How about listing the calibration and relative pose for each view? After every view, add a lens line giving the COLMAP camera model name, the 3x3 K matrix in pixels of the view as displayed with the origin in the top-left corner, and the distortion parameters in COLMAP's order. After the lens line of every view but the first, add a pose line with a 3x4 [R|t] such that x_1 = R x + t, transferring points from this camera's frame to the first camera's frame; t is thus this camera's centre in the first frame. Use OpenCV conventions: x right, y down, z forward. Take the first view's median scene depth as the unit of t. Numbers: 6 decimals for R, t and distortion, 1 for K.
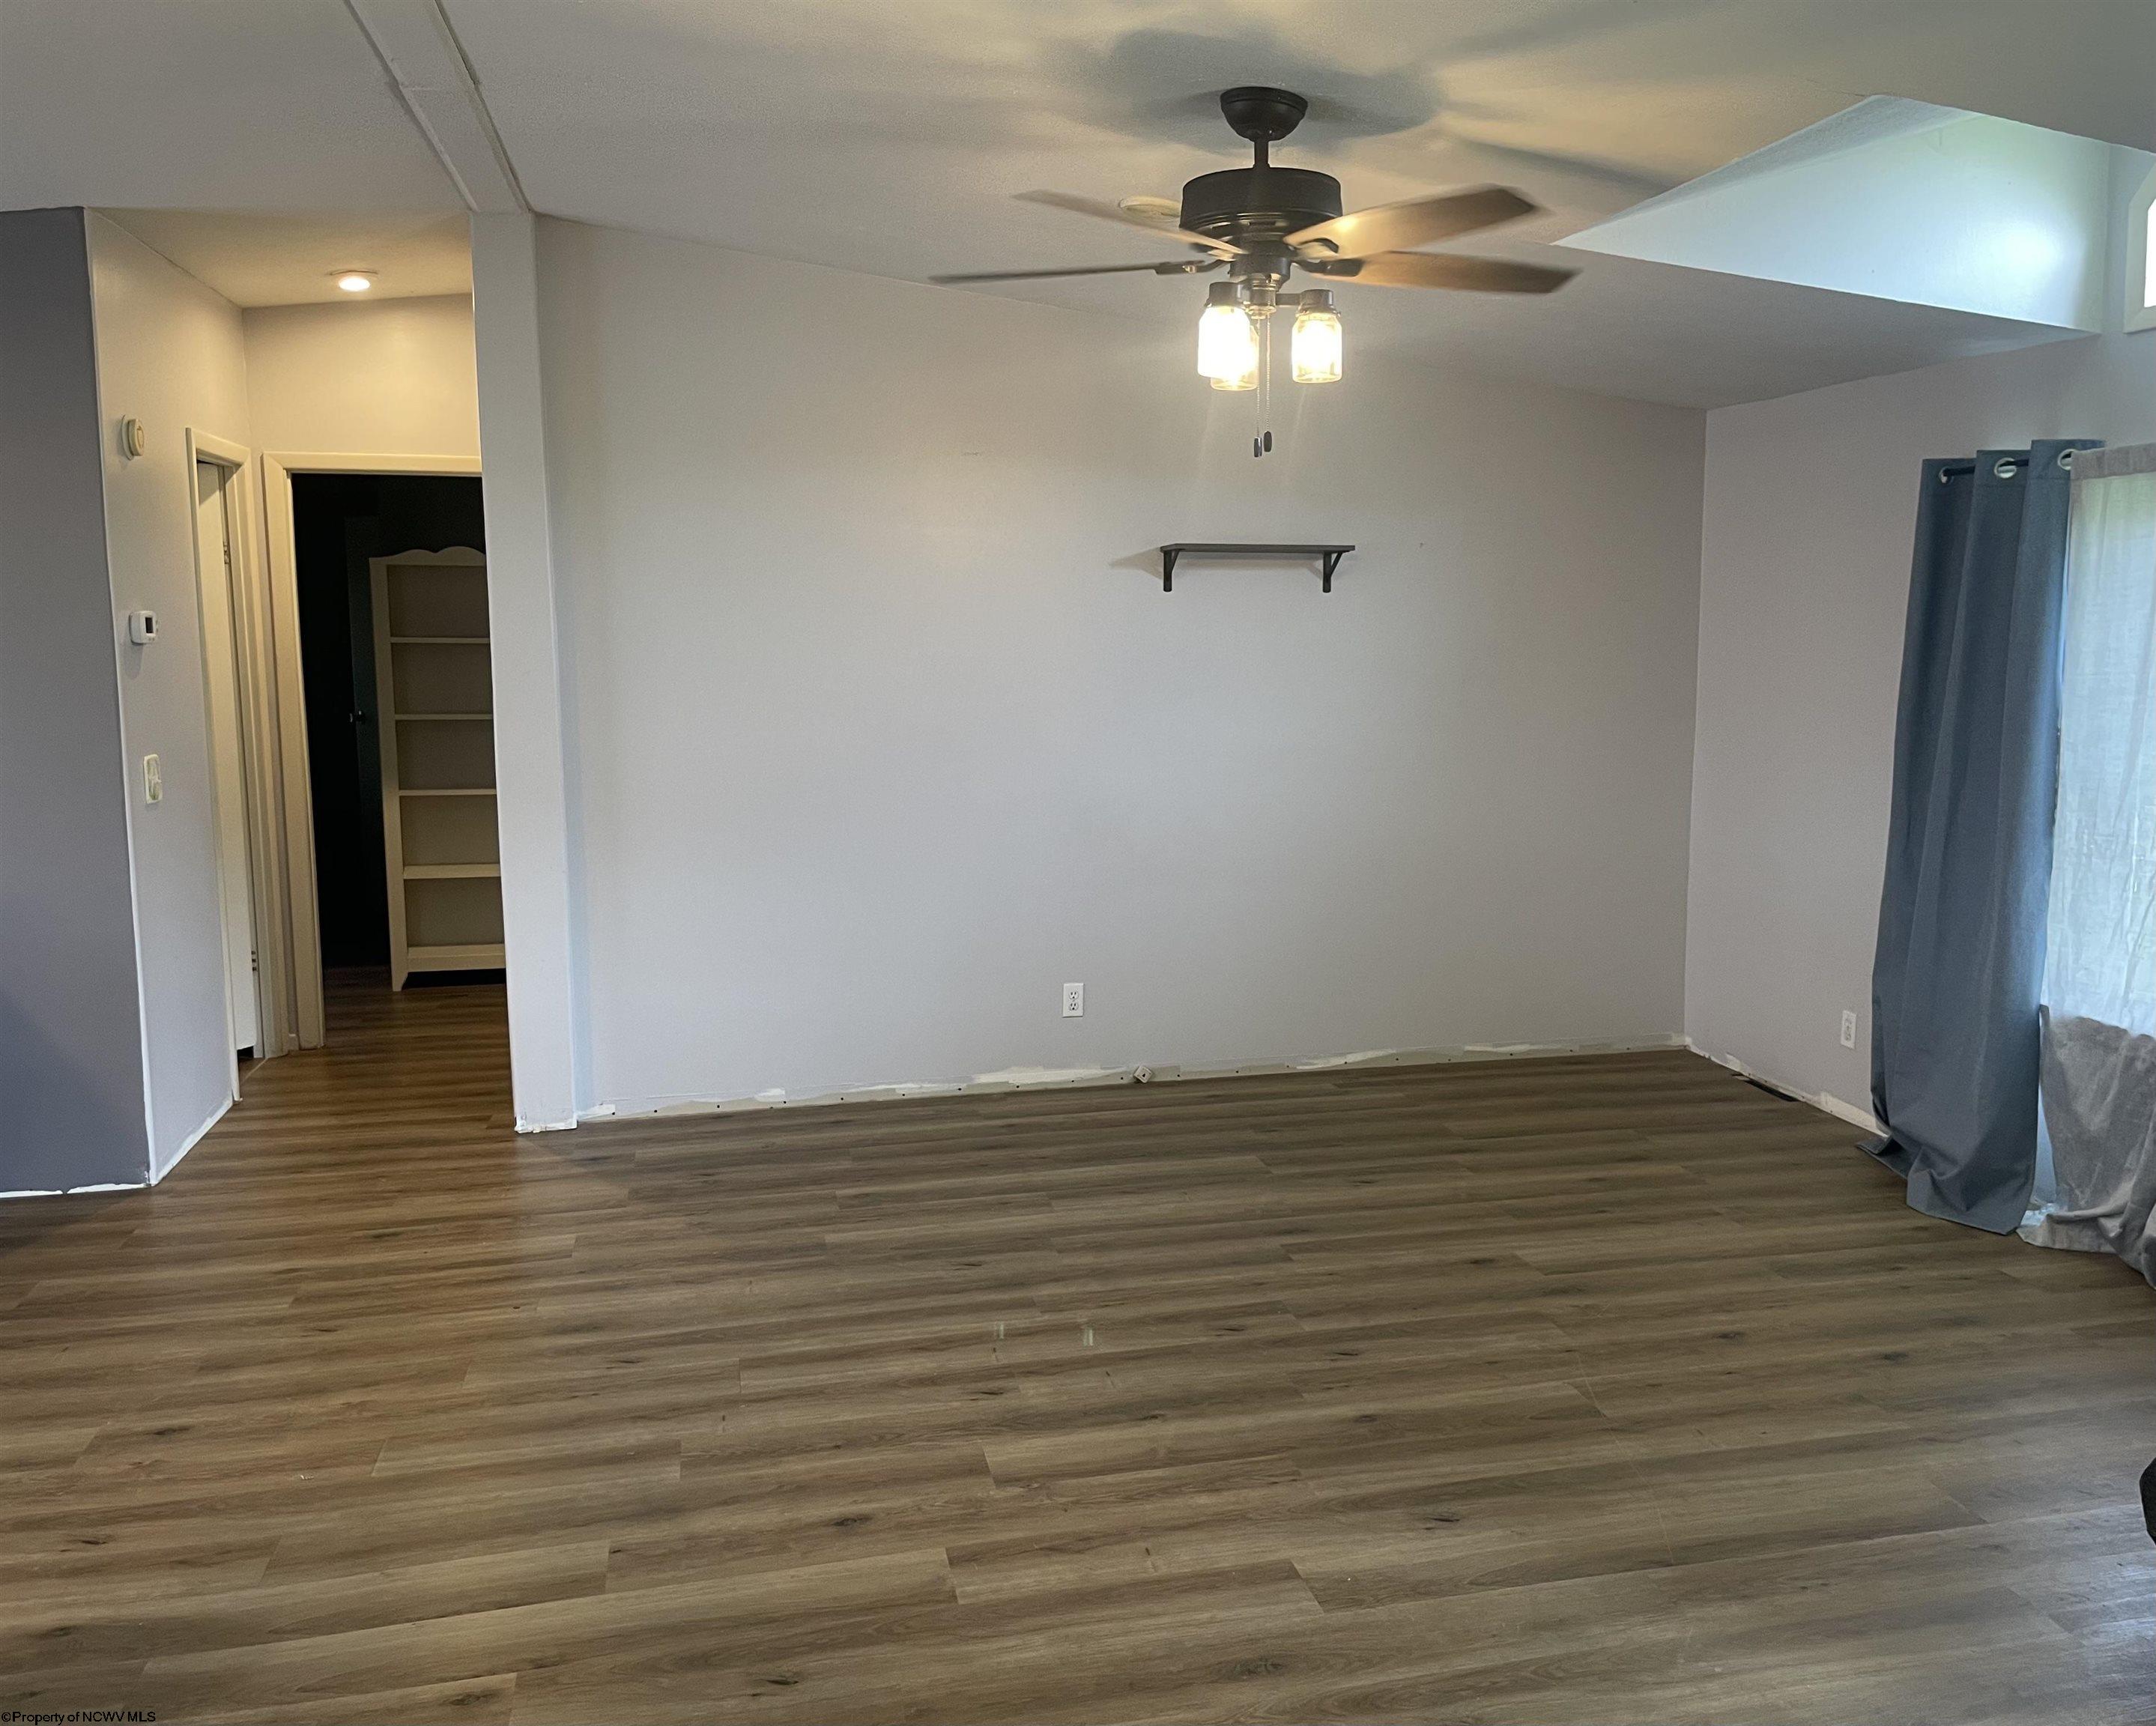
lens RADIAL K [[1728.2, 0, 1229.8], [0, 1728.2, 798.3], [0, 0, 1]] dist [0.067101, -0.055576]
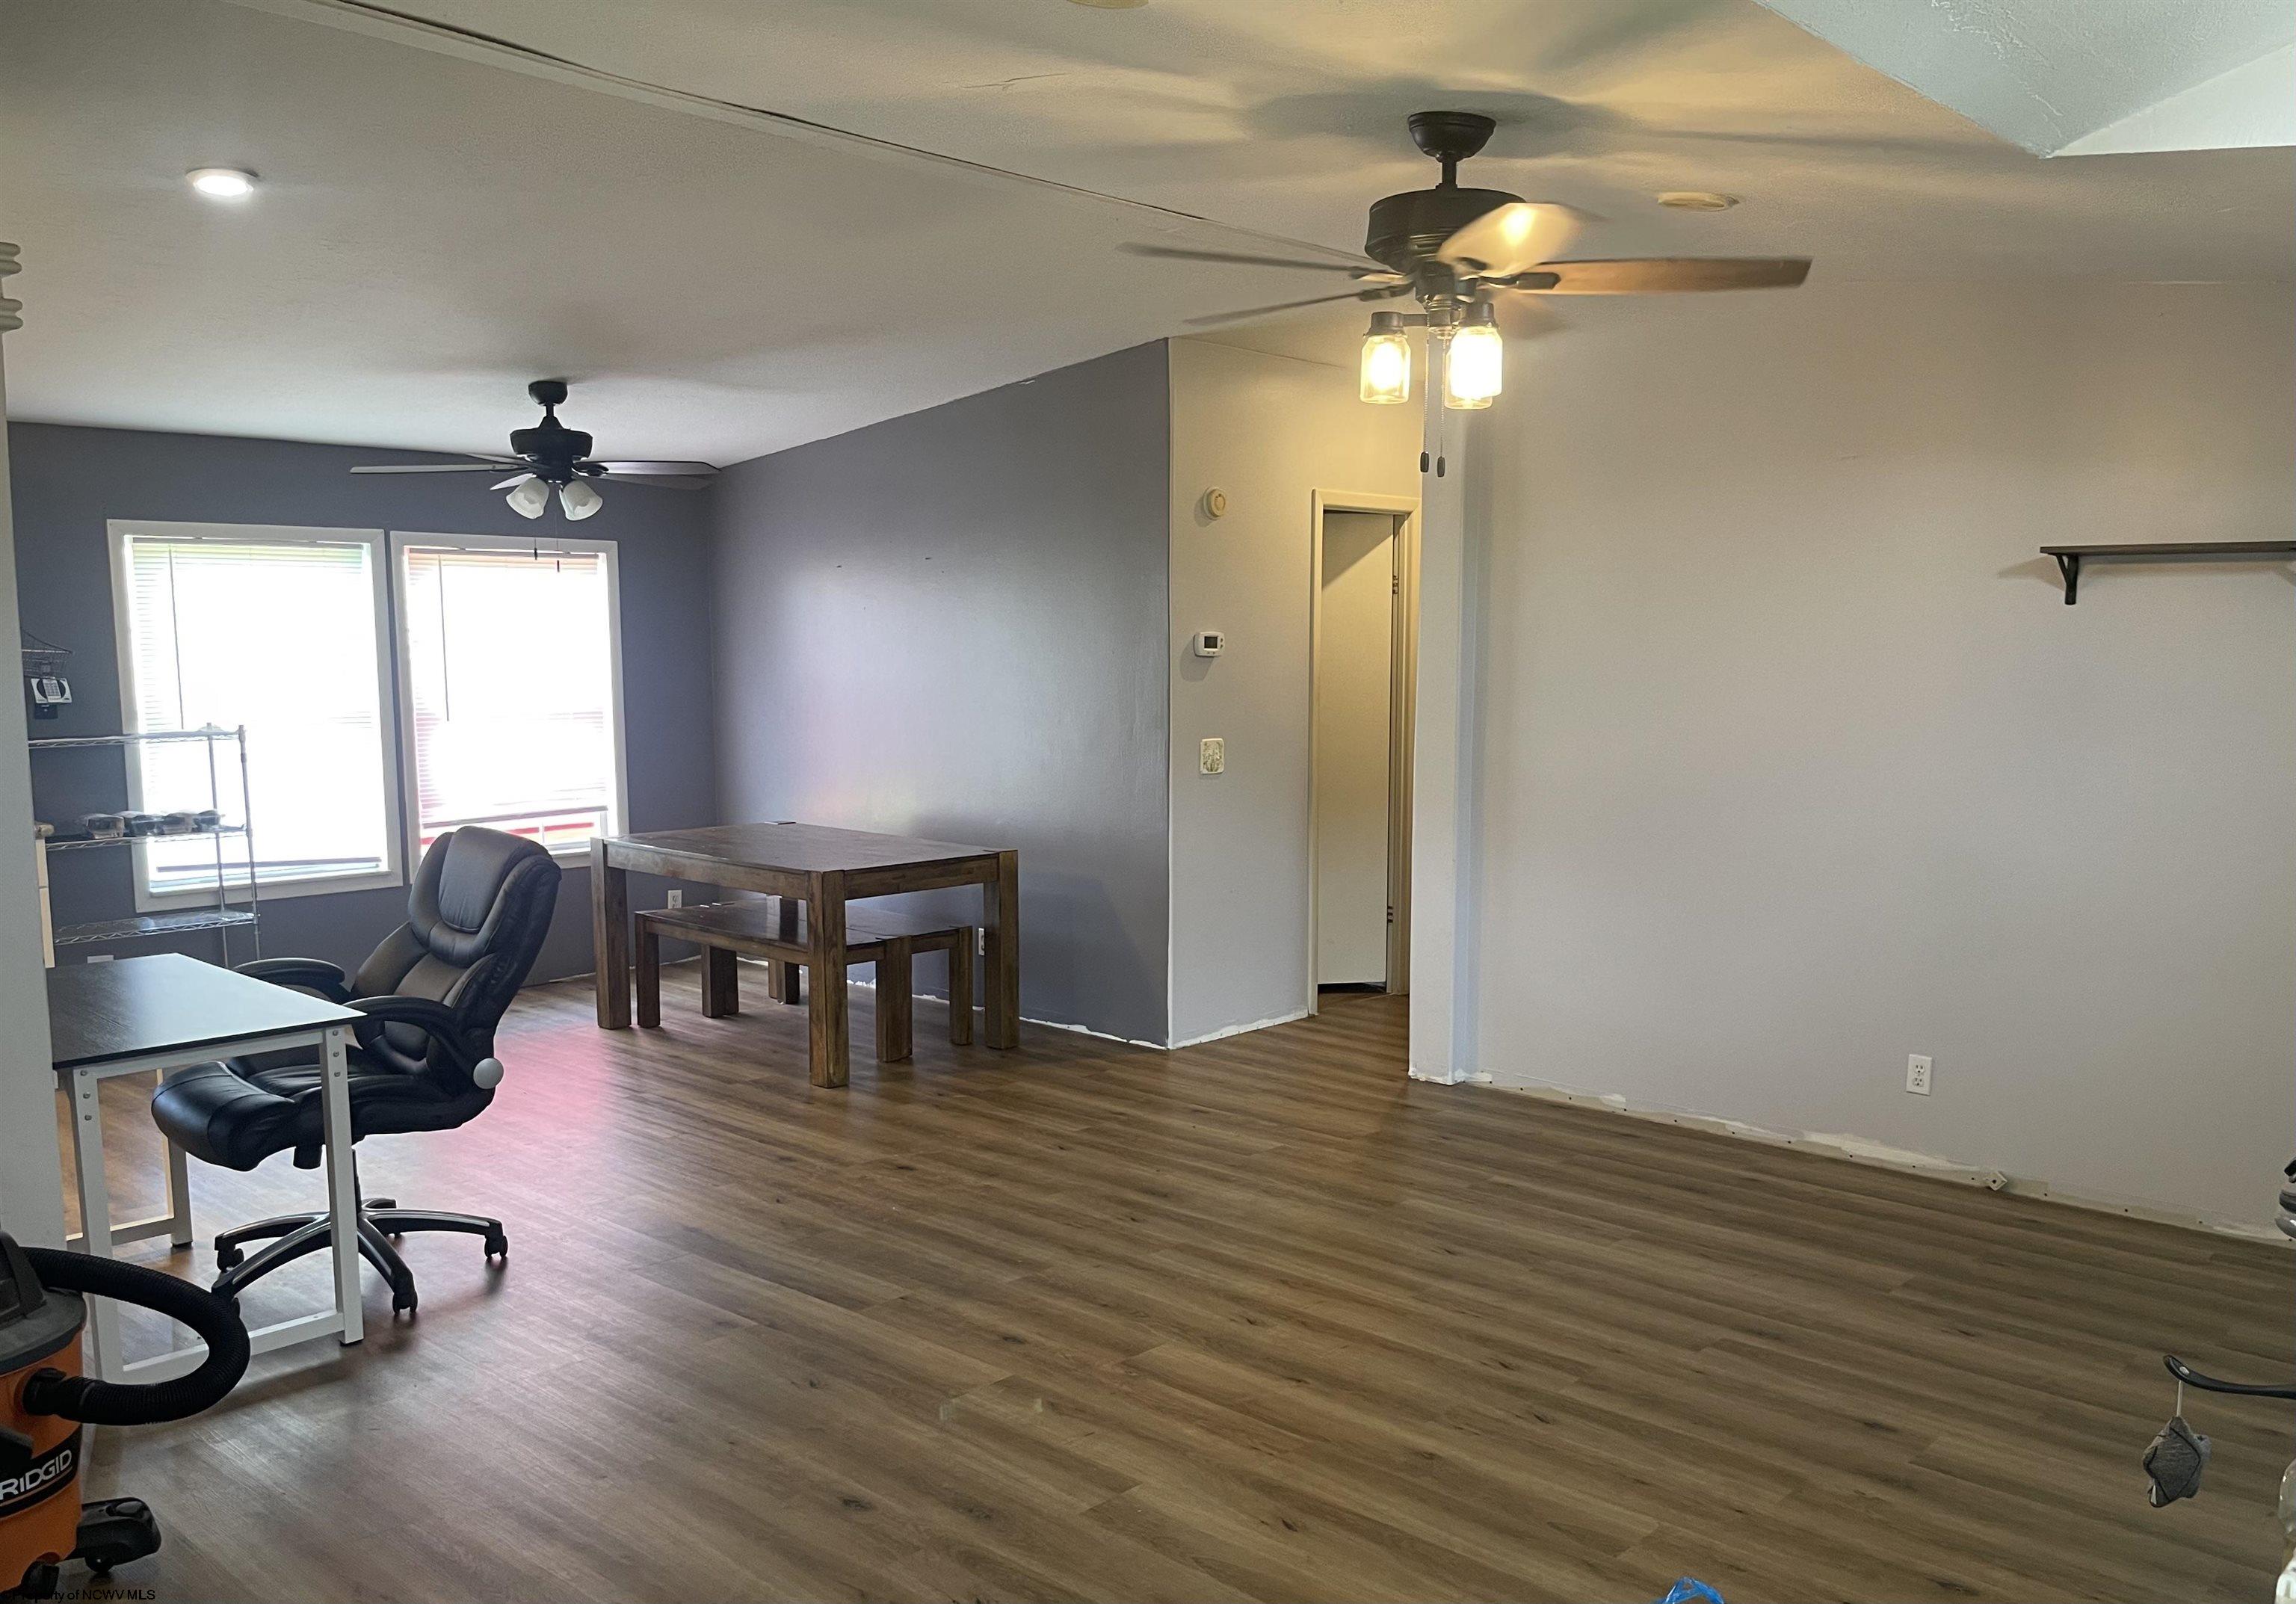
lens RADIAL K [[1814.5, 0, 1146.0], [0, 1814.5, 798.1], [0, 0, 1]] dist [0.069409, -0.026219]
pose [[0.570217, 0.081469, -0.817445, 0.618056], [-0.094706, 0.994955, 0.033097, -0.021945], [0.816017, 0.058544, 0.575056, 0.202731]]
